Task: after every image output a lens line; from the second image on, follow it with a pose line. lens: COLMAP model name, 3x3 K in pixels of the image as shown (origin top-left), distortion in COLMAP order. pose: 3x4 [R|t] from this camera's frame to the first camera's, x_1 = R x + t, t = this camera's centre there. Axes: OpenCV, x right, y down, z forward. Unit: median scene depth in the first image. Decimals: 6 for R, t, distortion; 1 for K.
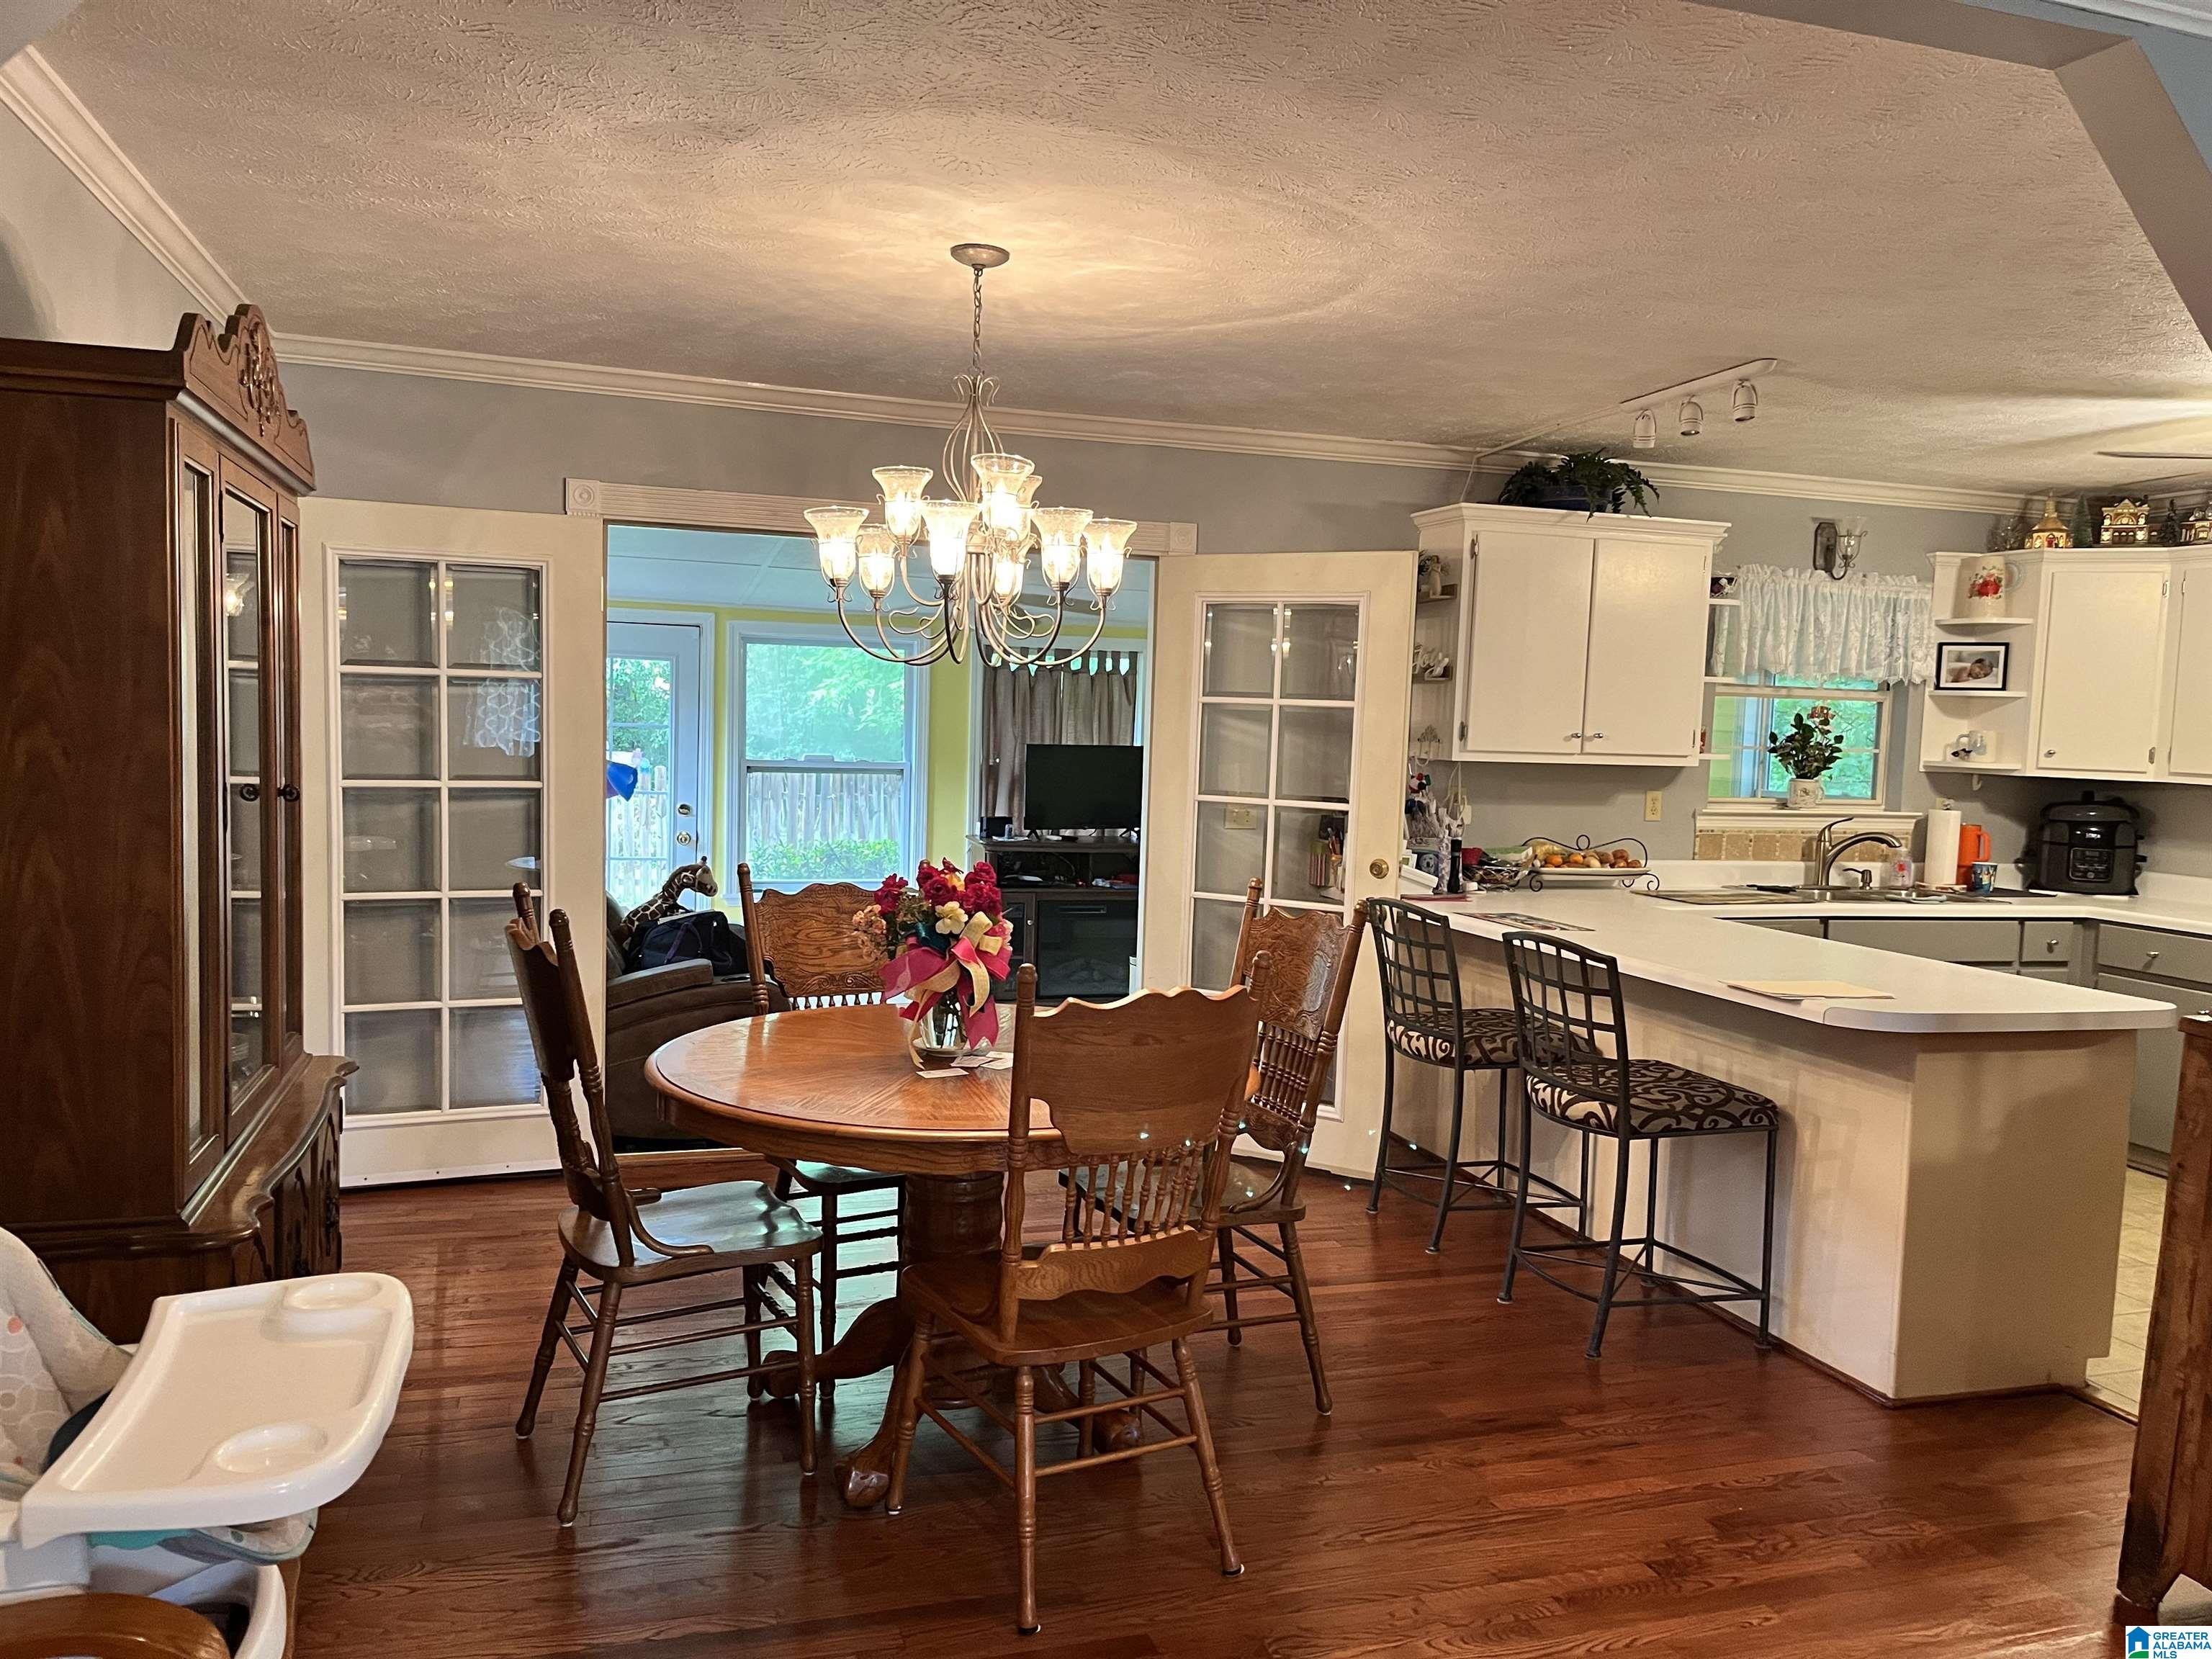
lens RADIAL K [[1685.6, 0, 1112.8], [0, 1685.6, 845.5], [0, 0, 1]] dist [0.055782, -0.053823]
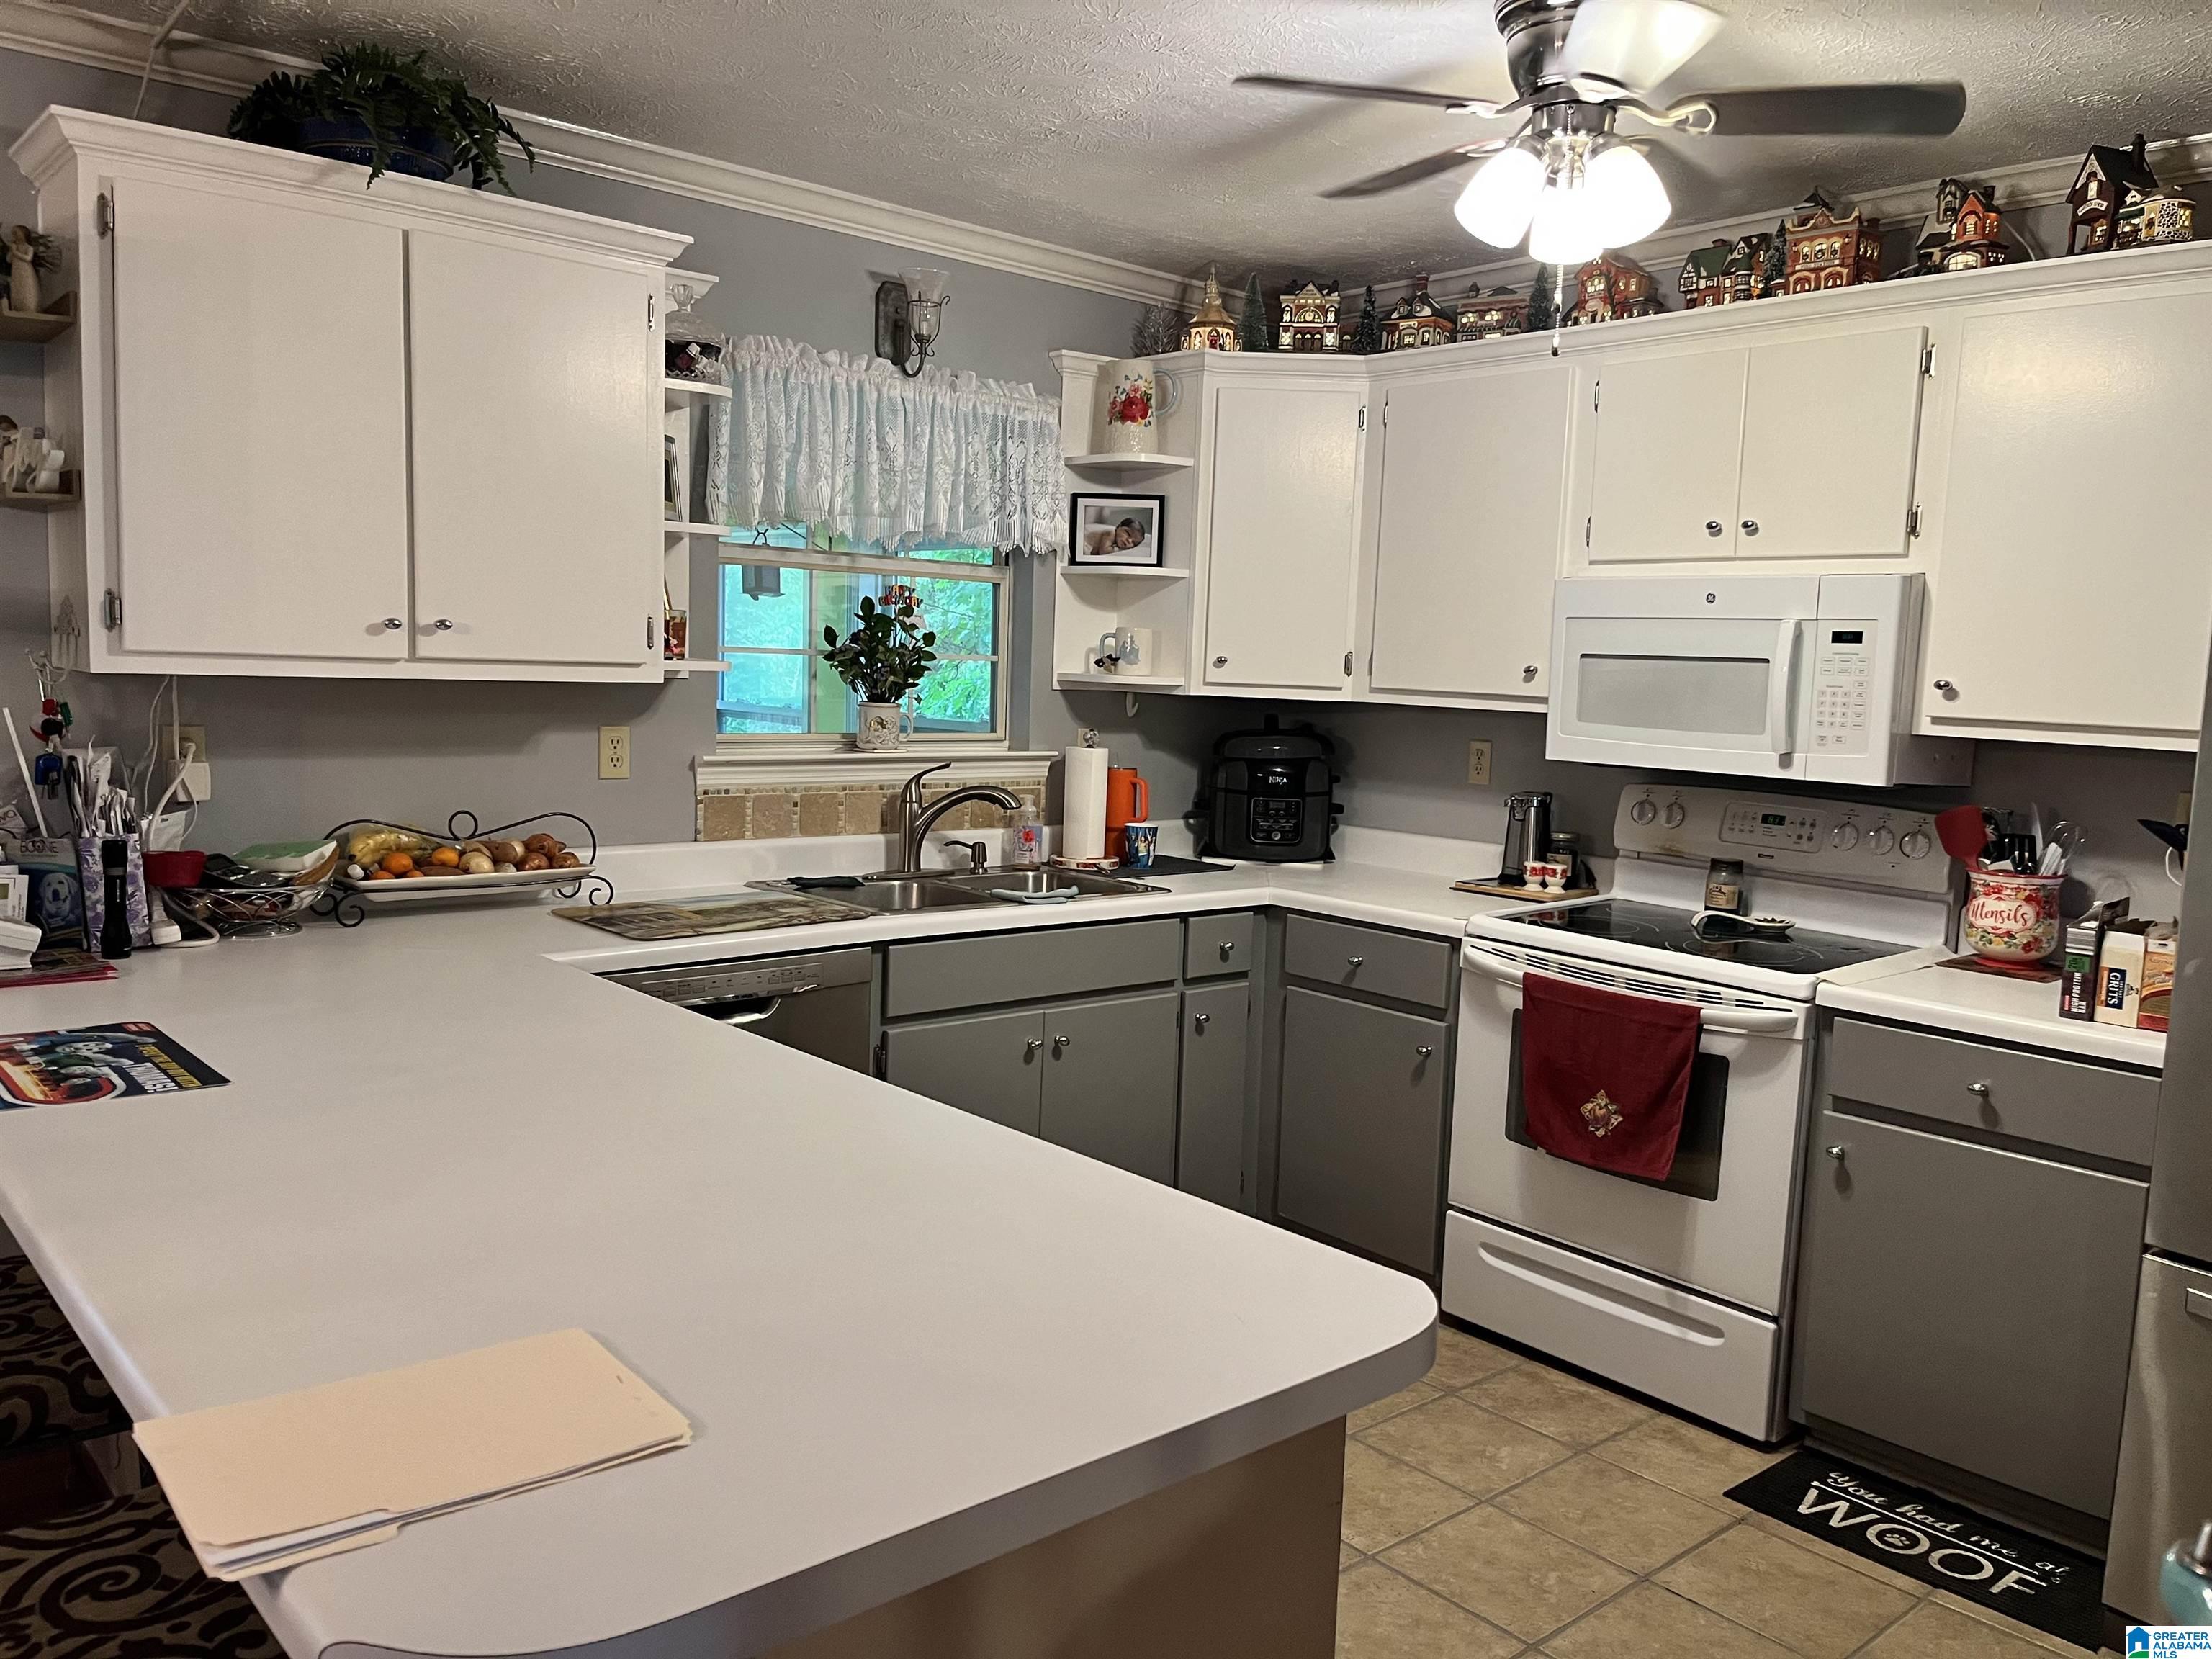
lens RADIAL K [[1675.6, 0, 1122.3], [0, 1675.6, 845.2], [0, 0, 1]] dist [0.084619, -0.130627]
pose [[0.913140, -0.045653, 0.405082, 0.238464], [0.024481, 0.998057, 0.057295, -0.020119], [-0.406910, -0.042402, 0.912484, 0.401050]]
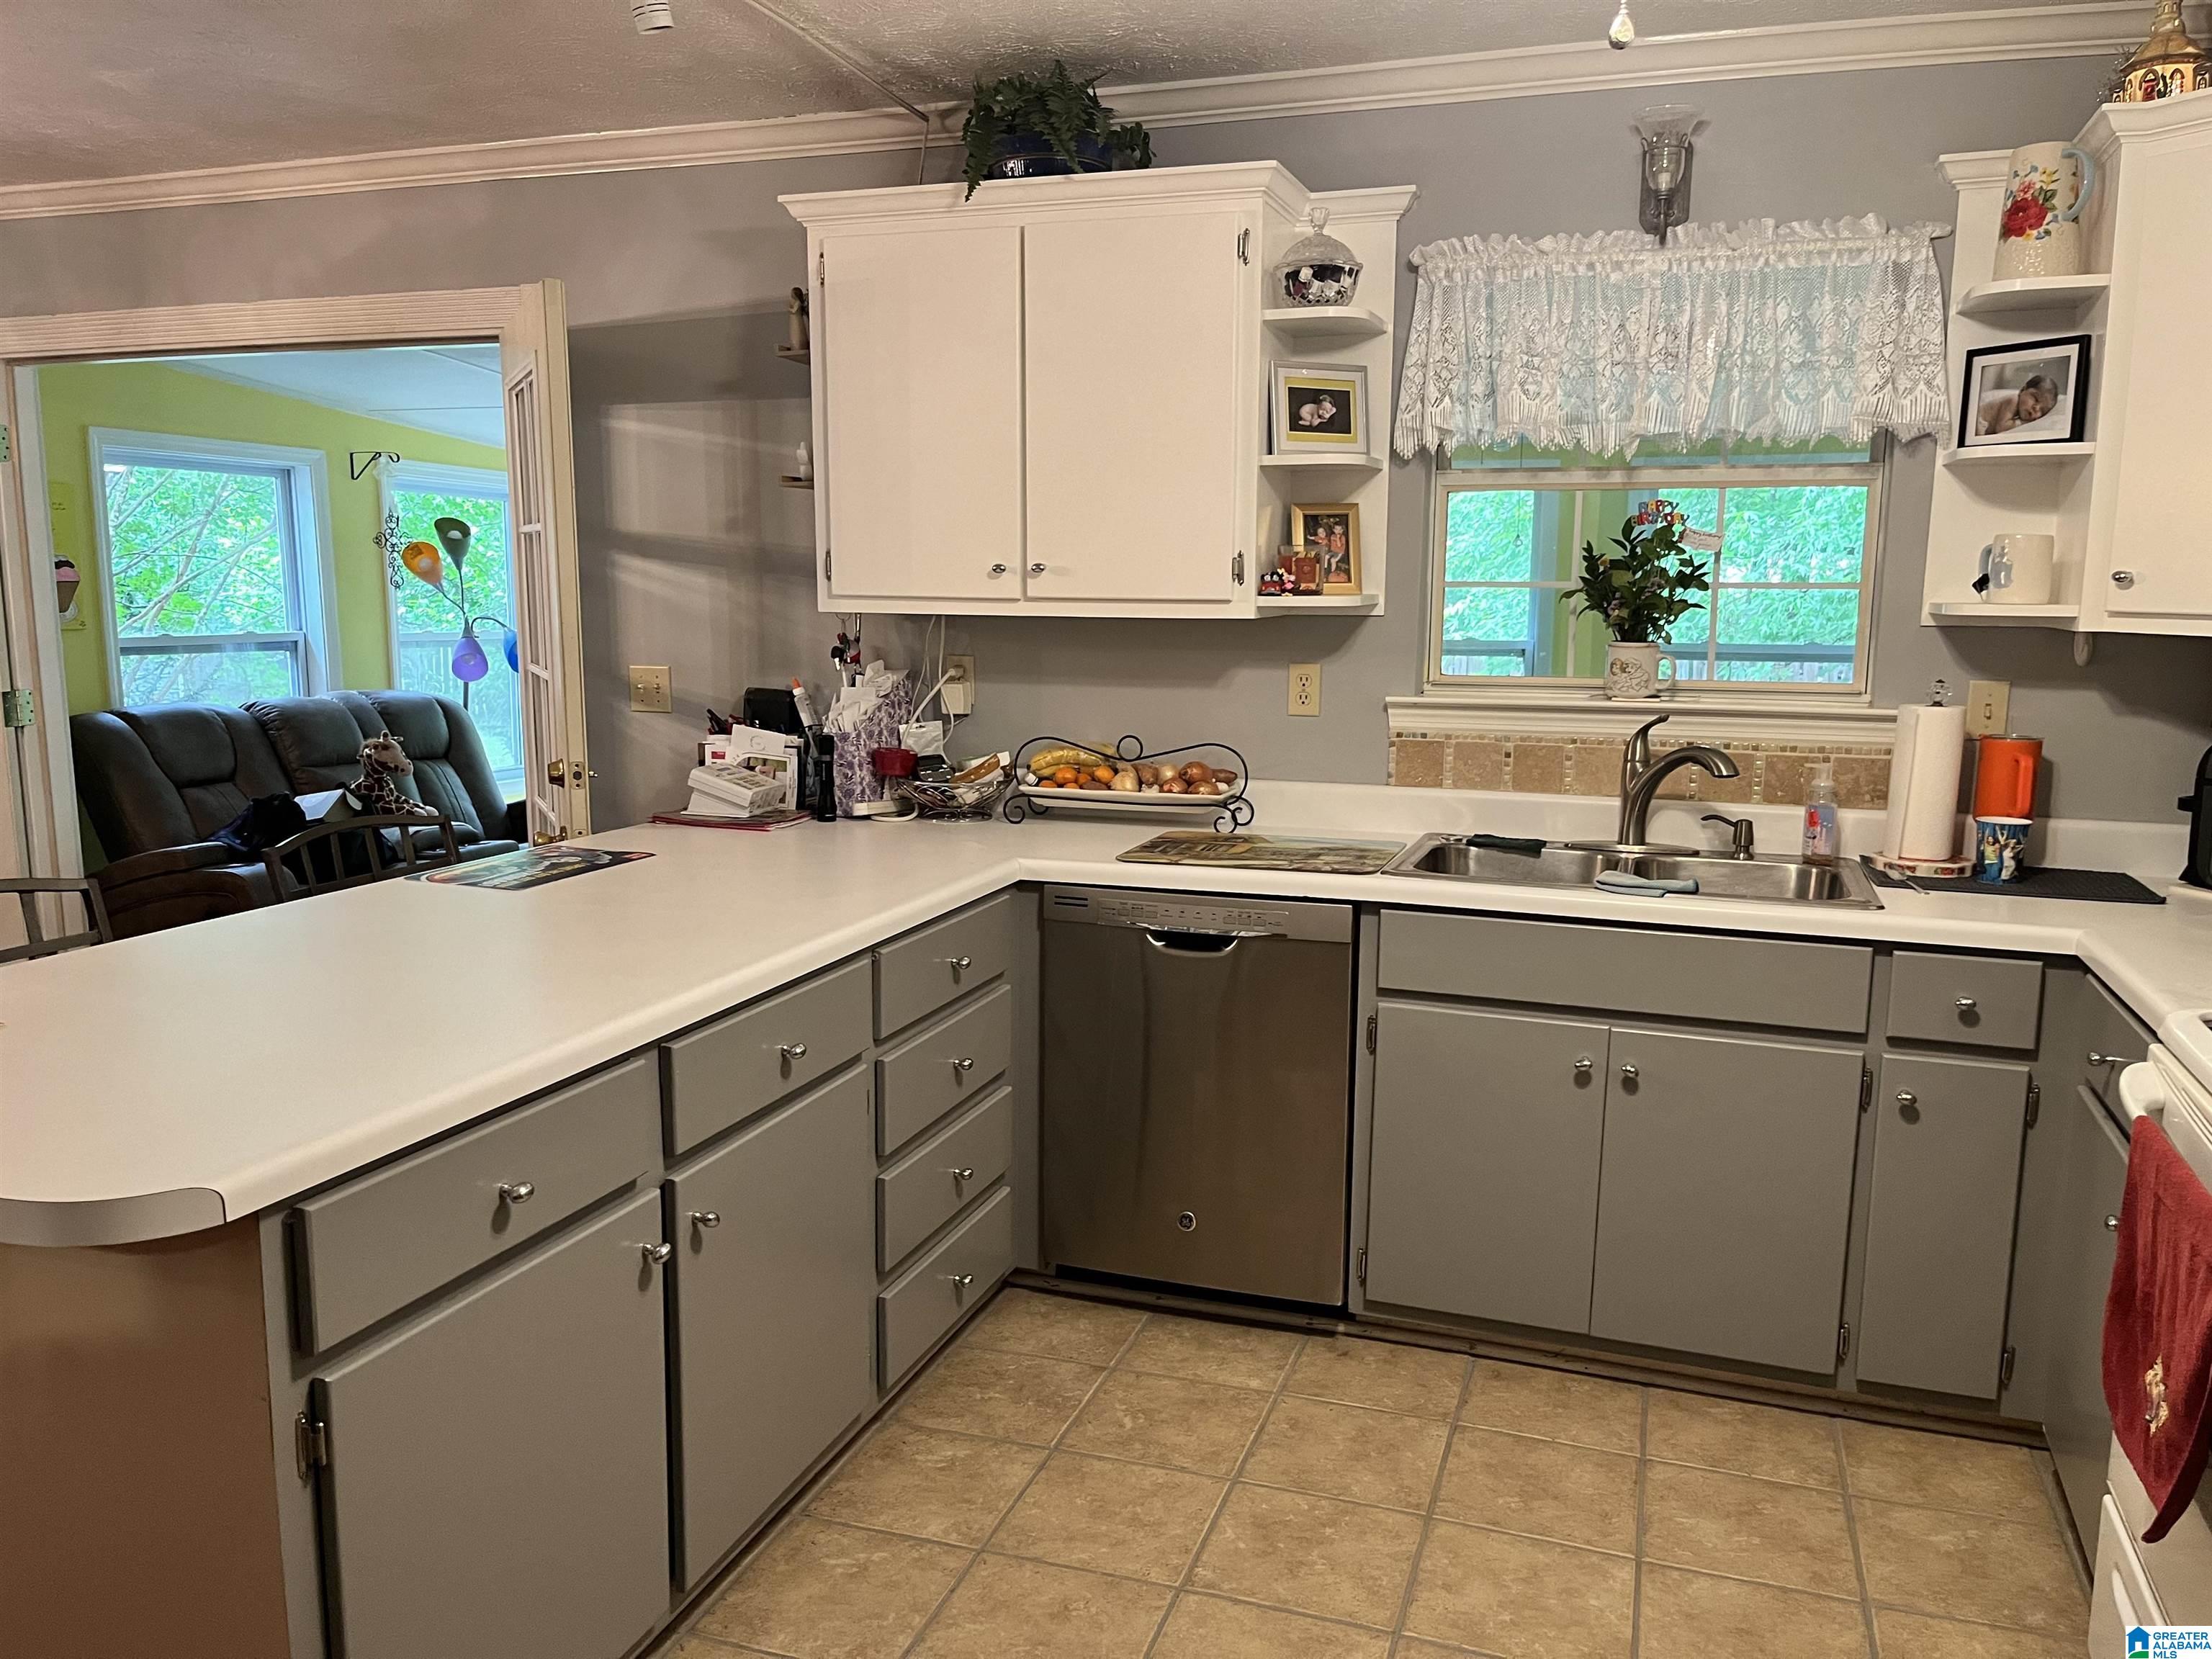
lens RADIAL K [[1675.6, 0, 1122.3], [0, 1675.6, 845.2], [0, 0, 1]] dist [0.084619, -0.130627]
pose [[0.803011, 0.067121, -0.592172, 0.602467], [-0.026324, 0.996662, 0.077272, -0.012744], [0.595382, -0.046462, 0.802098, 0.487874]]
